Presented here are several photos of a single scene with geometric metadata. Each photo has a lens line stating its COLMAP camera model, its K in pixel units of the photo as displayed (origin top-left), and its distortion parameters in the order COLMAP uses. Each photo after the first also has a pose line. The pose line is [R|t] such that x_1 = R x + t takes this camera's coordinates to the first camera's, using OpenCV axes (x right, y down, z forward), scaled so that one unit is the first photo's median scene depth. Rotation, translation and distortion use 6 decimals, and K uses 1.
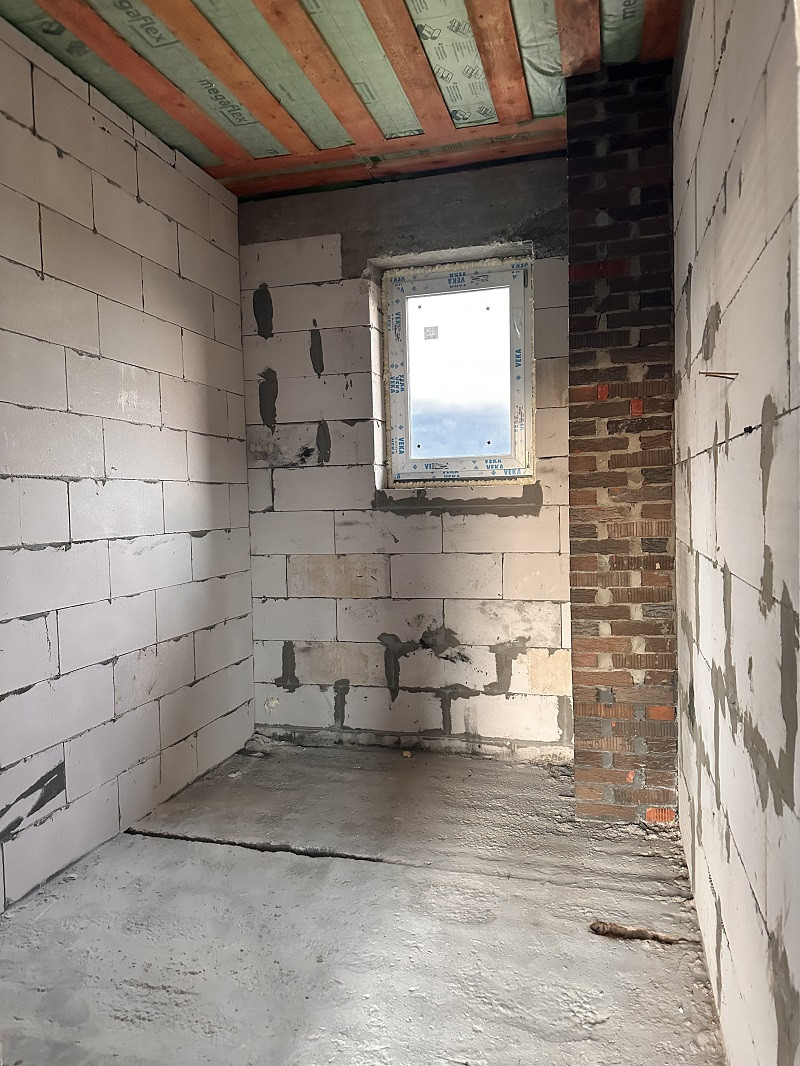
lens RADIAL K [[743.3, 0, 423.9], [0, 743.3, 534.2], [0, 0, 1]] dist [0.062887, -0.106984]
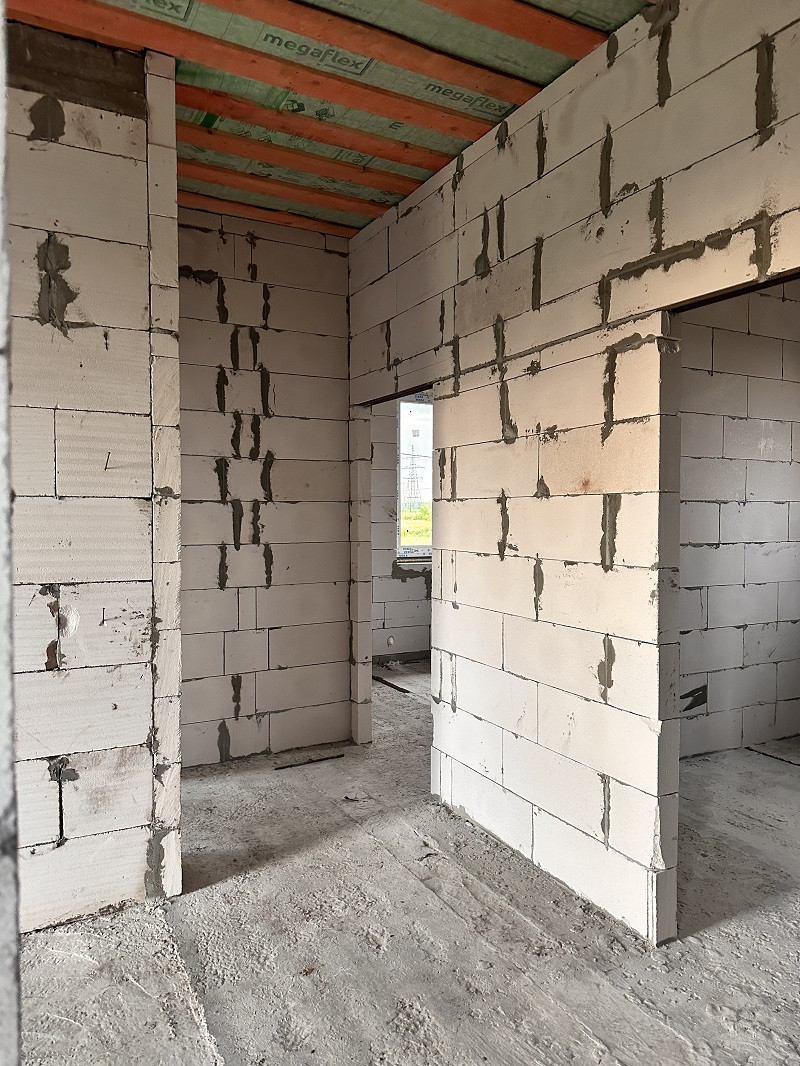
lens RADIAL K [[750.5, 0, 405.1], [0, 750.5, 537.2], [0, 0, 1]] dist [0.086200, -0.112181]
pose [[0.669110, 0.047778, -0.741626, 0.239284], [-0.052351, 0.998482, 0.017093, 0.005194], [0.741317, 0.027388, 0.670596, -0.495884]]
